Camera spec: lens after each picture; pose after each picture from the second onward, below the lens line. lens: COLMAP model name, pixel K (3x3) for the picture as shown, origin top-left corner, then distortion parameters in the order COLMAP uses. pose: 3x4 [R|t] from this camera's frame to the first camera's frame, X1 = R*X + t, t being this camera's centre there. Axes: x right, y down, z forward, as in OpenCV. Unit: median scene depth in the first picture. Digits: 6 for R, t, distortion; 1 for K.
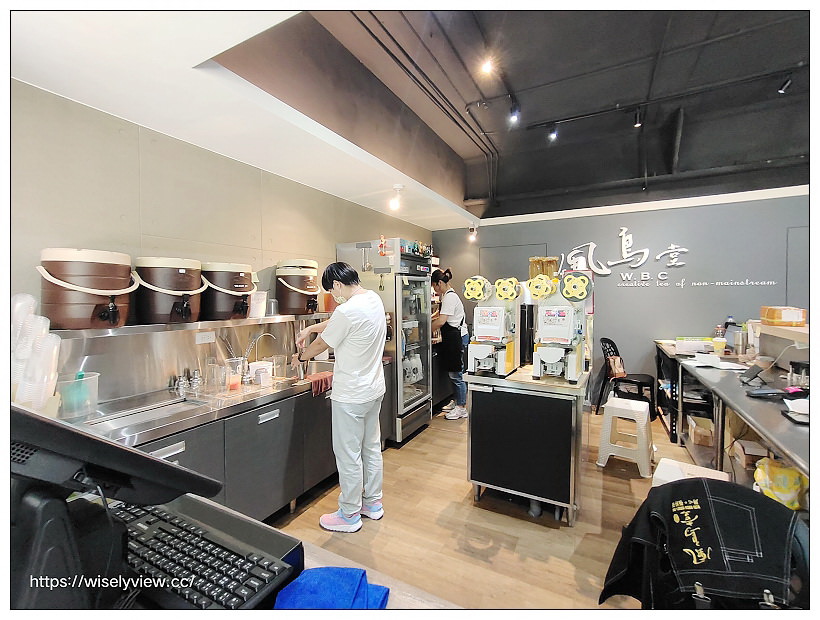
lens RADIAL K [[358.8, 0, 410.0], [0, 358.8, 310.0], [0, 0, 1]] dist [-0.002568, -0.000179]
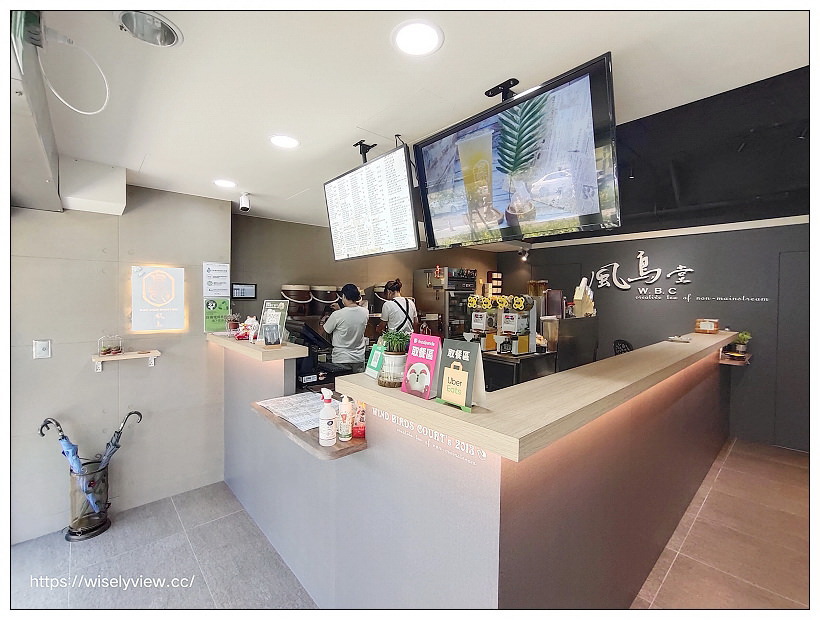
lens RADIAL K [[358.8, 0, 410.0], [0, 358.8, 310.0], [0, 0, 1]] dist [-0.002568, -0.000179]
pose [[0.940235, 0.029240, -0.339269, 0.289286], [-0.029222, 0.999560, 0.005164, -0.012180], [0.339271, 0.005059, 0.940675, -0.447089]]
